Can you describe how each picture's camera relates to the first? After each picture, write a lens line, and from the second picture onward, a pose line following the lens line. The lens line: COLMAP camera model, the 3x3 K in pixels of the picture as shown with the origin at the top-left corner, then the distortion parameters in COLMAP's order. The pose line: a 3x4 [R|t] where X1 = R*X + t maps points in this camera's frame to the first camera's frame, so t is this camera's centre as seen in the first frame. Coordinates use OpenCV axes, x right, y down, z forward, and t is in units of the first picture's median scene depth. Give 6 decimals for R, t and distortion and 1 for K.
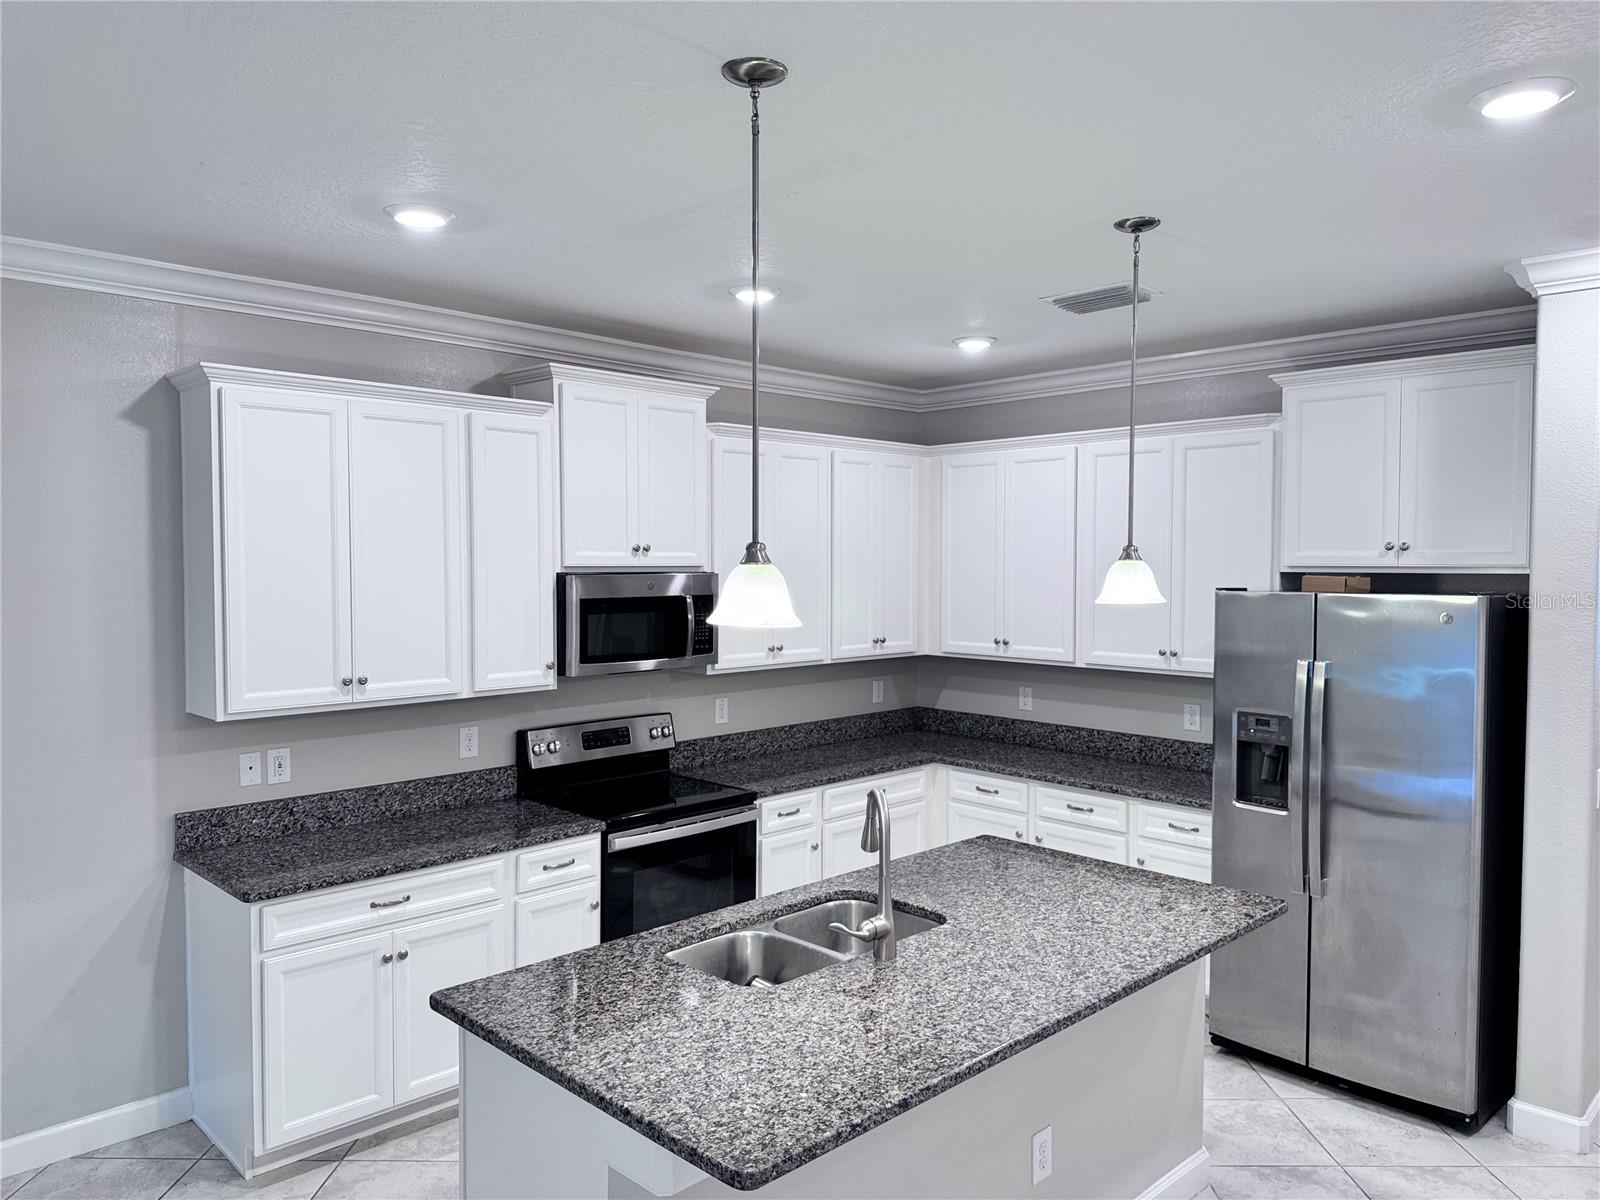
lens RADIAL K [[1112.5, 0, 805.4], [0, 1112.5, 593.4], [0, 0, 1]] dist [0.018953, -0.025712]
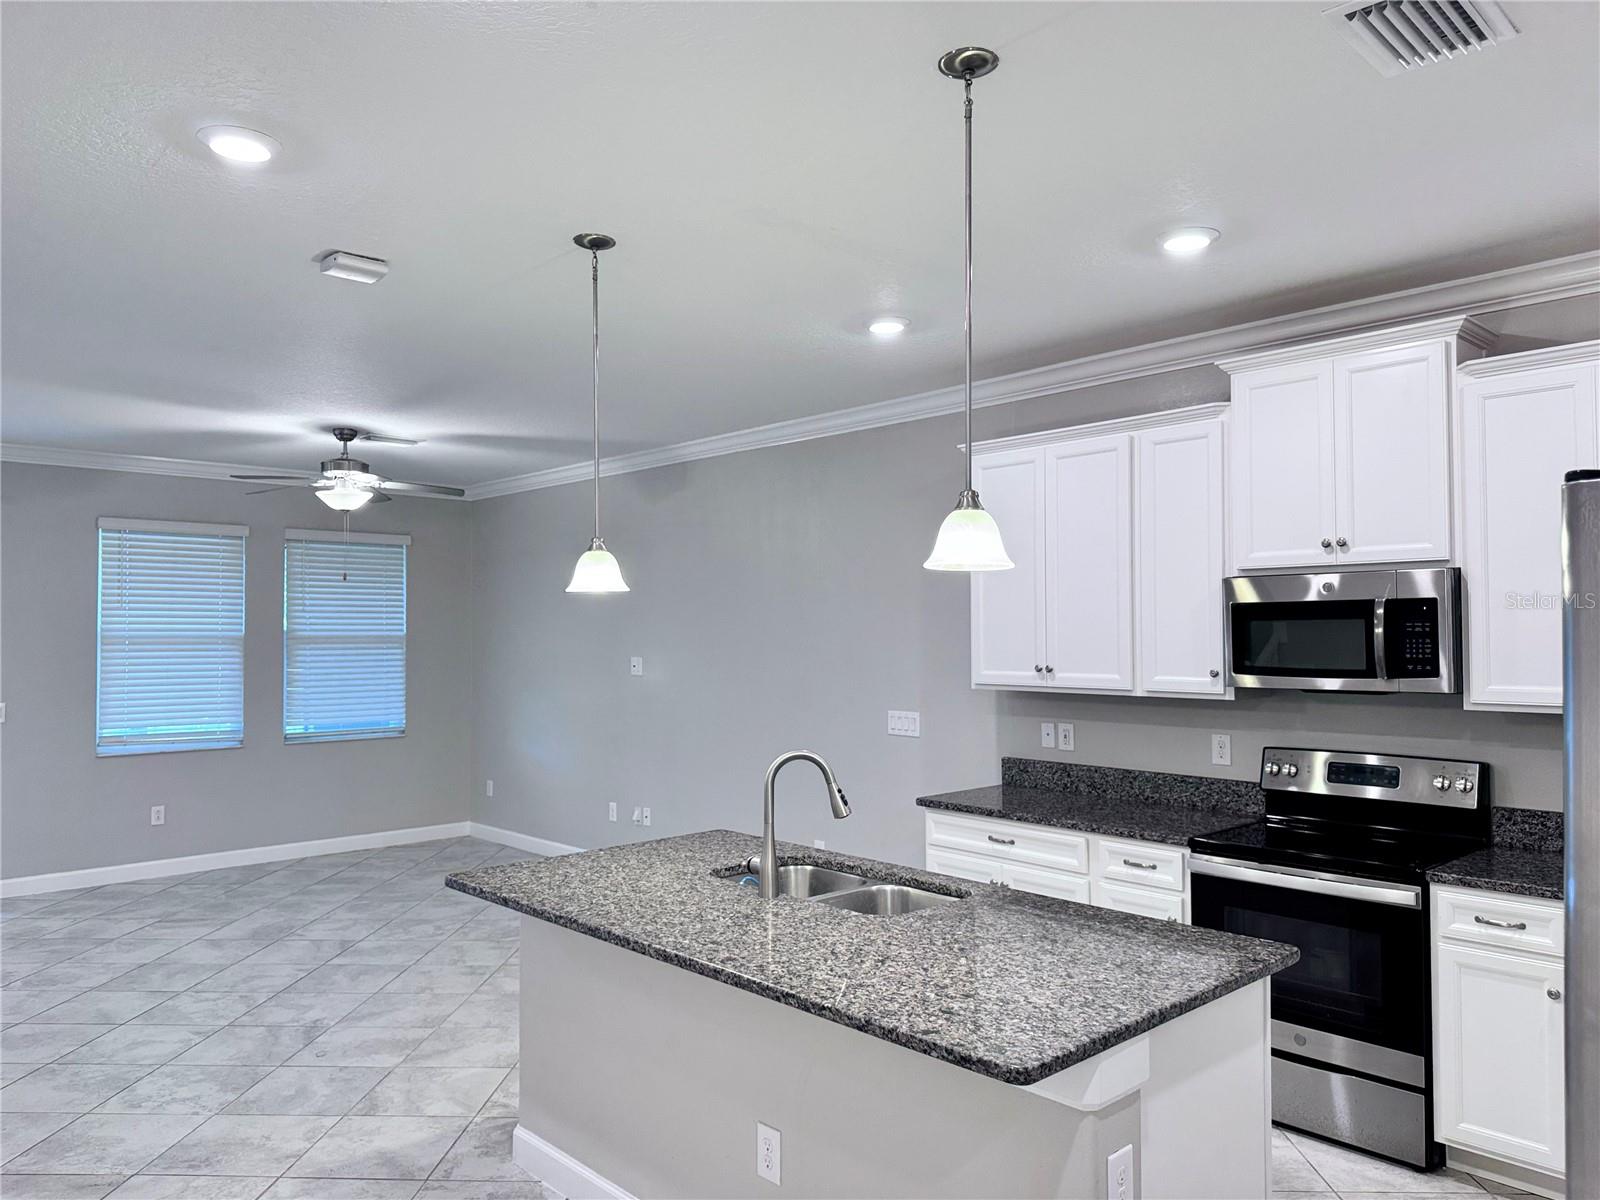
lens RADIAL K [[1112.5, 0, 792.9], [0, 1112.5, 600.6], [0, 0, 1]] dist [0.018953, -0.025712]
pose [[-0.005939, -0.025519, -0.999657, 0.765392], [-0.031924, 0.999170, -0.025317, 0.040329], [0.999473, 0.031763, -0.006748, 0.665433]]
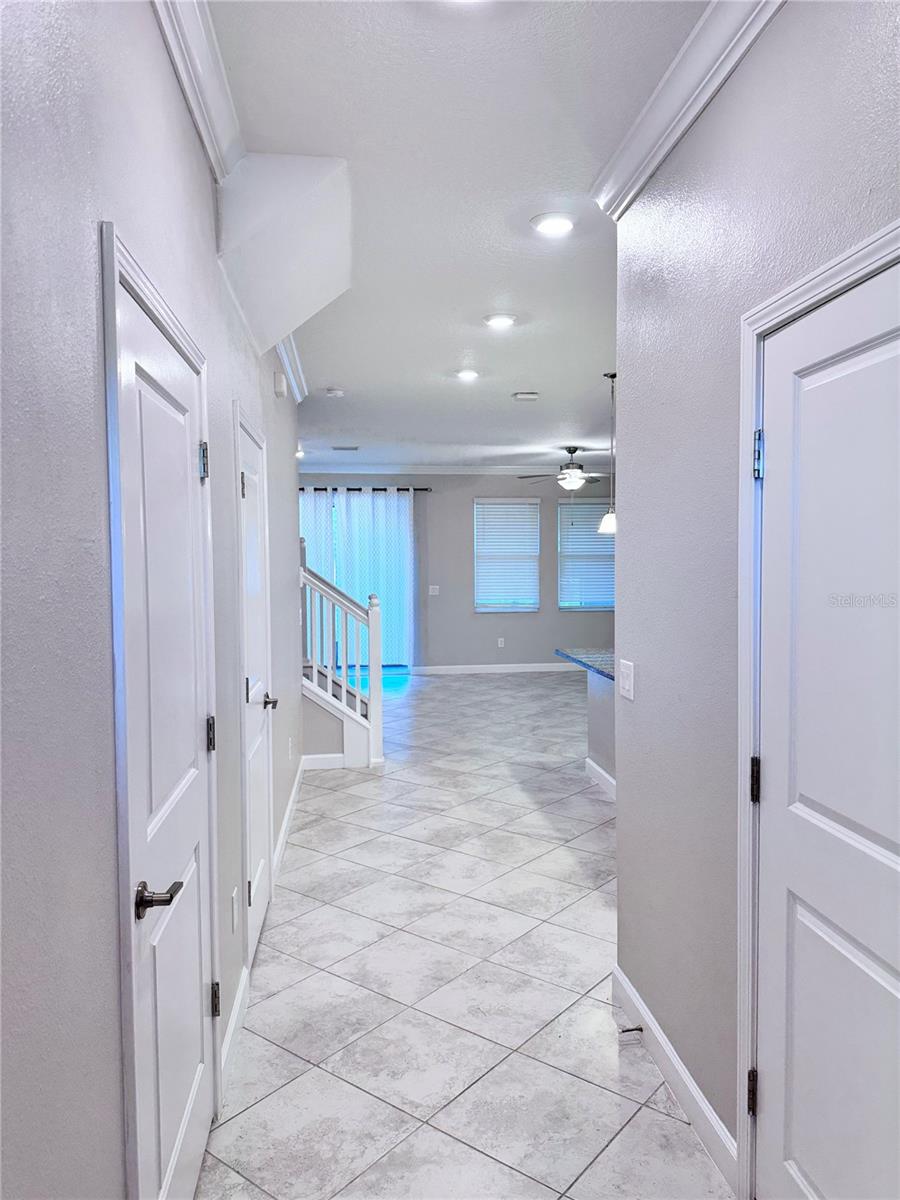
lens RADIAL K [[834.4, 0, 448.1], [0, 834.4, 598.4], [0, 0, 1]] dist [0.018953, -0.025712]
pose [[-0.609488, 0.044253, -0.791559, 0.951728], [-0.018867, 0.997349, 0.070285, 0.039072], [0.792571, 0.057772, -0.607037, 0.859866]]
